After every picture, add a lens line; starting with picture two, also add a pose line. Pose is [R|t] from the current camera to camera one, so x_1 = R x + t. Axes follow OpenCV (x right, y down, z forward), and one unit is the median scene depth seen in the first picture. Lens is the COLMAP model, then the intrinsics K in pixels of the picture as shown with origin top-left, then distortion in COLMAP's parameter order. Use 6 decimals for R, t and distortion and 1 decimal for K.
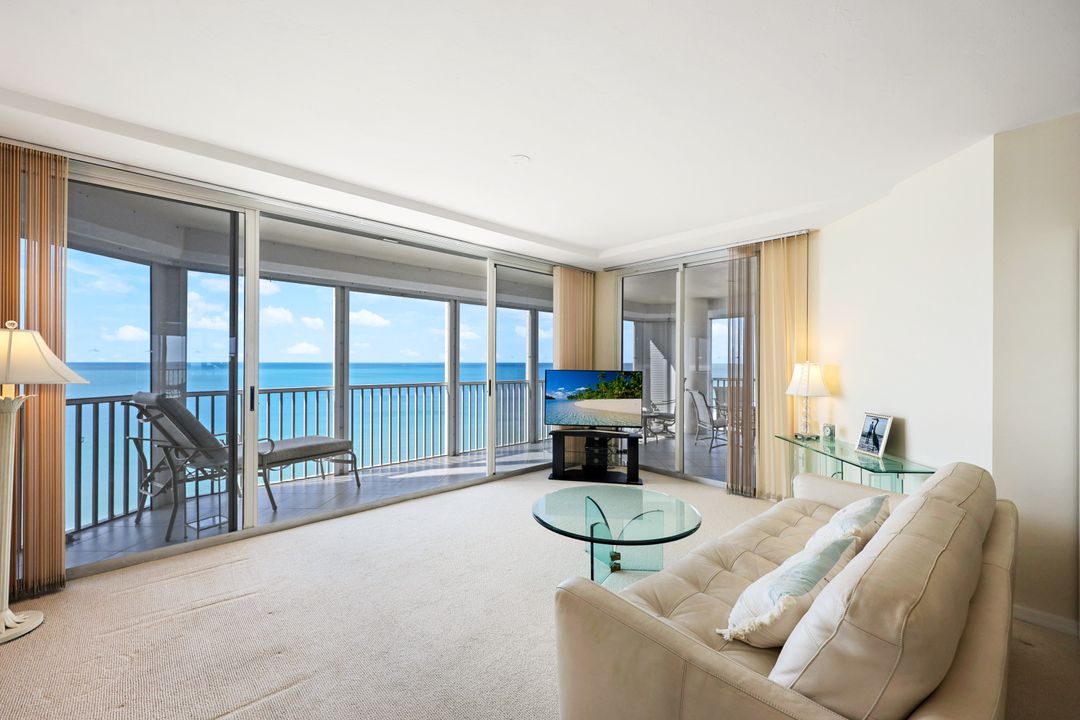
lens RADIAL K [[433.1, 0, 540.0], [0, 433.1, 360.0], [0, 0, 1]] dist [0.001099, 0.000346]
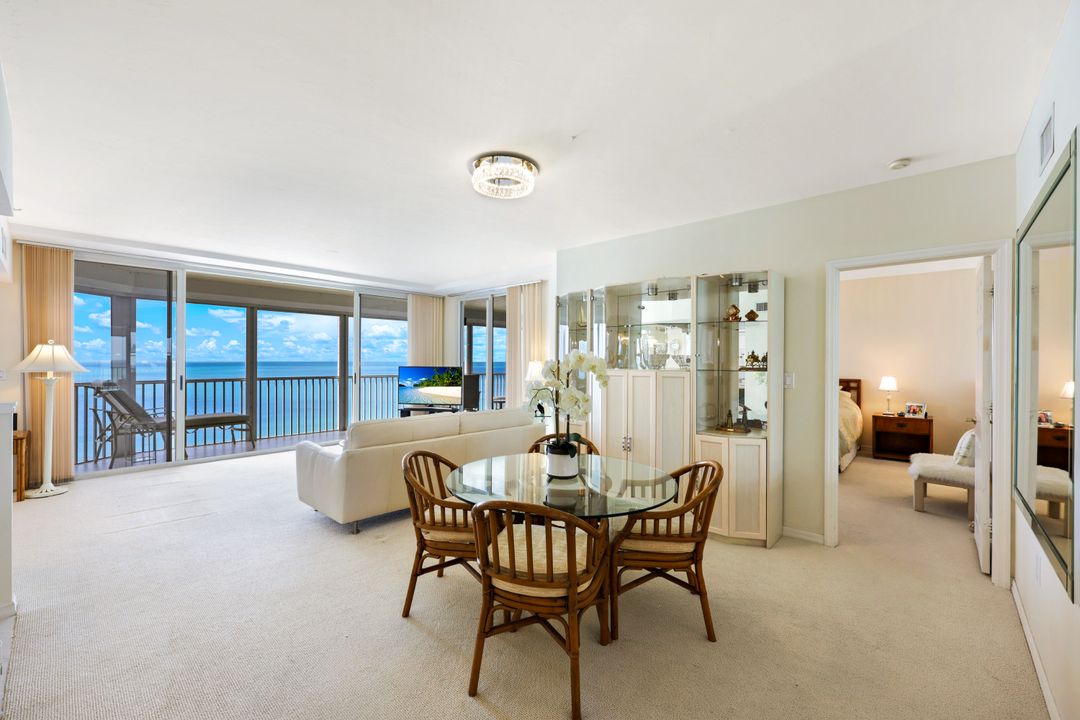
lens RADIAL K [[438.5, 0, 540.0], [0, 438.5, 360.0], [0, 0, 1]] dist [-0.000076, 0.000024]
pose [[0.996336, 0.001553, 0.085505, 0.383318], [-0.001742, 0.999996, 0.002142, -0.003019], [-0.085502, -0.002283, 0.996335, -0.540182]]
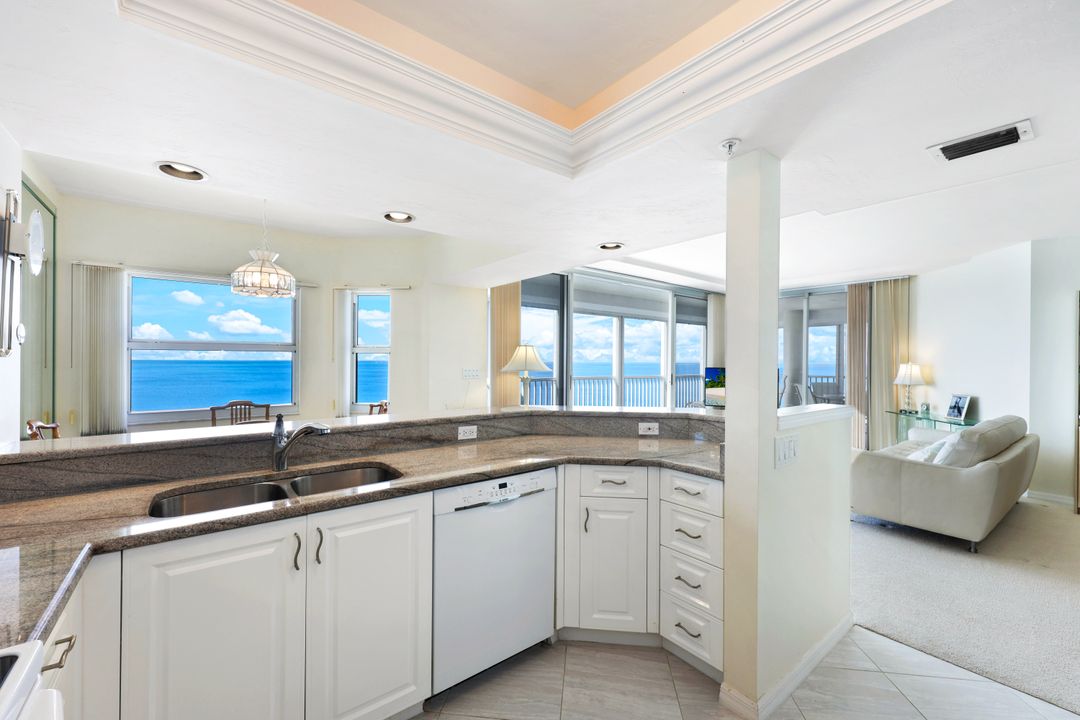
lens RADIAL K [[433.1, 0, 540.0], [0, 433.1, 360.0], [0, 0, 1]] dist [0.001099, 0.000346]
pose [[0.995990, 0.006427, -0.089231, -0.432782], [-0.005903, 0.999964, 0.006126, -0.006581], [0.089267, -0.005575, 0.995992, -0.509756]]
